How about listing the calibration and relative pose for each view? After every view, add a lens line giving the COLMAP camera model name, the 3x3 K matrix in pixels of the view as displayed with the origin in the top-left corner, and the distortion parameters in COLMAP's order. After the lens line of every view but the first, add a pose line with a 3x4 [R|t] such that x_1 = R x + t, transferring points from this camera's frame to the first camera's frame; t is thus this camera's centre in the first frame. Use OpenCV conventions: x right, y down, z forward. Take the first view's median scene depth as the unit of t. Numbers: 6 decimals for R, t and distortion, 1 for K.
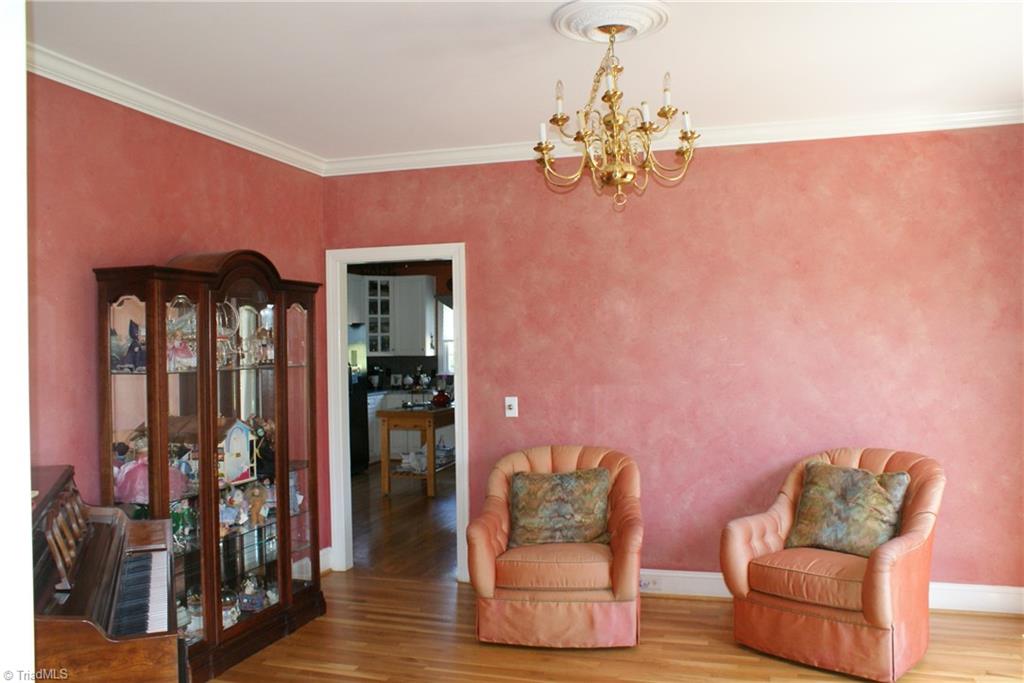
lens RADIAL K [[834.2, 0, 511.6], [0, 834.2, 340.9], [0, 0, 1]] dist [-0.032347, 0.011829]
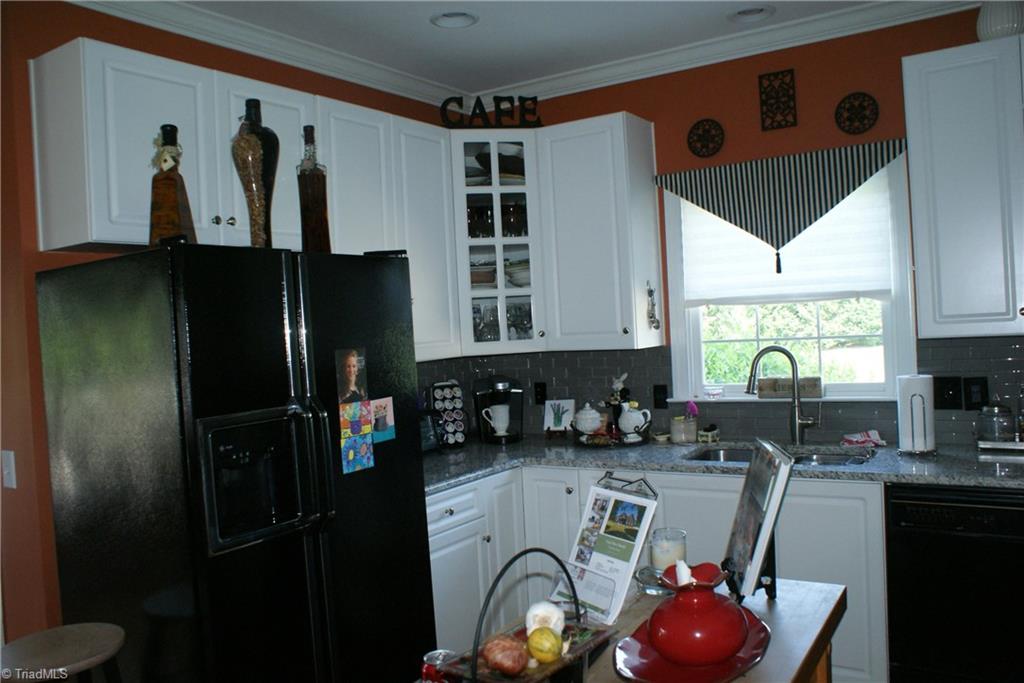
lens RADIAL K [[834.2, 0, 514.1], [0, 834.2, 337.8], [0, 0, 1]] dist [-0.032347, 0.011829]
pose [[0.965985, -0.037310, -0.255892, -0.062921], [0.040896, 0.999125, 0.008705, 0.008425], [0.255344, -0.018874, 0.966666, 0.654051]]
